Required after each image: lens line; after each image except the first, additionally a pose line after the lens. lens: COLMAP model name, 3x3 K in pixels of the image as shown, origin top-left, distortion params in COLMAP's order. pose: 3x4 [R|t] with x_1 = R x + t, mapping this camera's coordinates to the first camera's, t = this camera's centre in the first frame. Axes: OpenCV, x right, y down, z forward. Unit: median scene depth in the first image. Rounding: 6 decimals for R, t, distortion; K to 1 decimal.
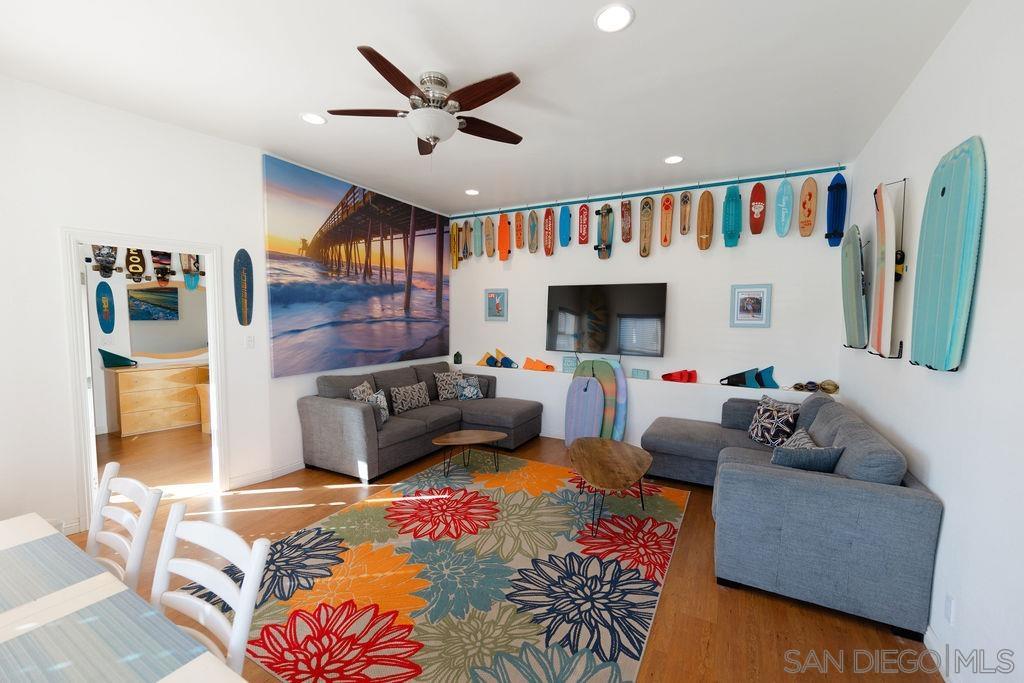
lens RADIAL K [[414.4, 0, 512.0], [0, 414.4, 341.5], [0, 0, 1]] dist [0.001960, 0.000520]
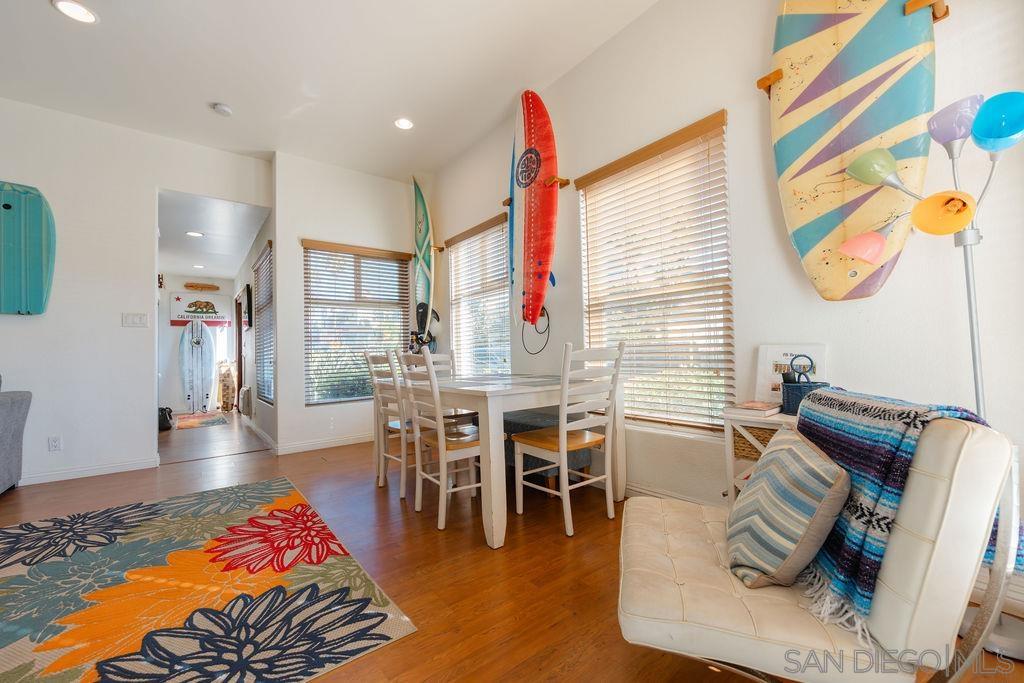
lens RADIAL K [[414.4, 0, 512.0], [0, 414.4, 341.5], [0, 0, 1]] dist [0.001960, 0.000520]
pose [[-0.917317, 0.026889, 0.397248, -1.306457], [0.039969, 0.998896, 0.024682, 0.191006], [-0.396146, 0.038519, -0.917379, 1.586939]]
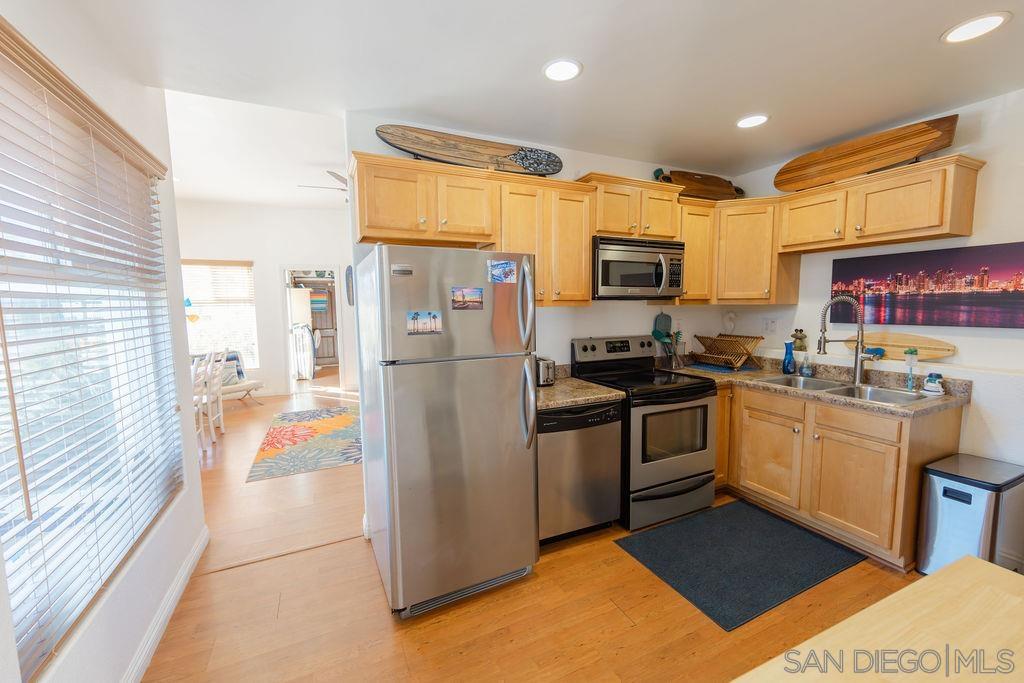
lens RADIAL K [[404.2, 0, 512.0], [0, 404.2, 341.5], [0, 0, 1]] dist [-0.000197, -0.000002]
pose [[0.808355, 0.032824, -0.587780, 1.817292], [-0.015485, 0.999284, 0.034508, 0.083770], [0.588492, -0.018793, 0.808284, -0.114868]]
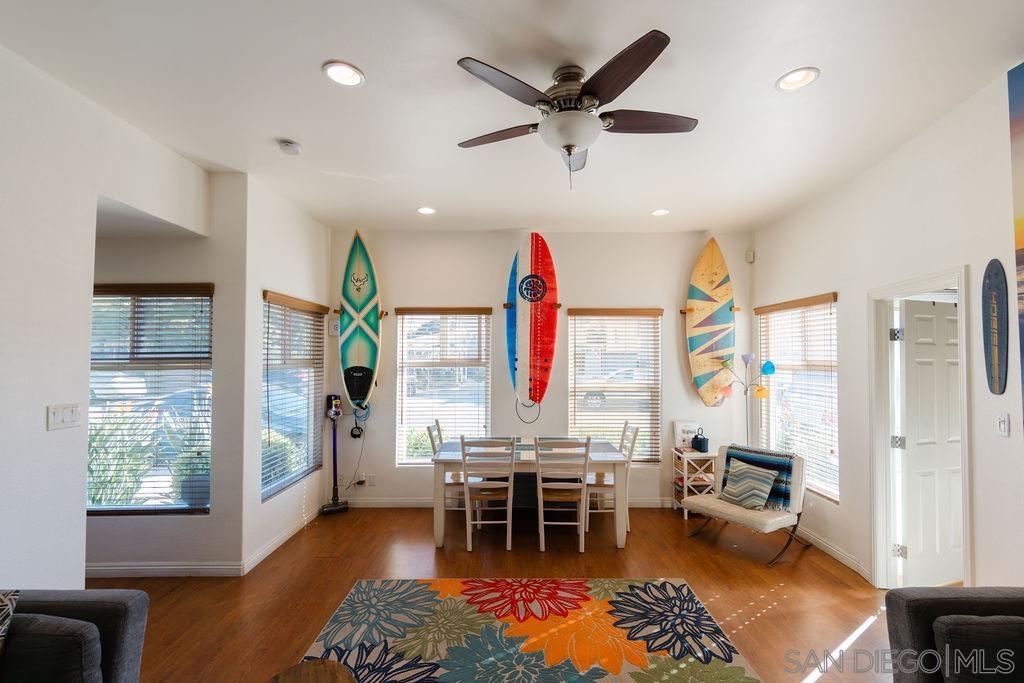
lens RADIAL K [[450.5, 0, 523.8], [0, 450.5, 350.2], [0, 0, 1]] dist [-0.001104, -0.000180]
pose [[-0.868826, -0.020006, -0.494713, 0.366990], [-0.041640, 0.998596, 0.032745, -0.160094], [0.493363, 0.049049, -0.868439, 2.106410]]
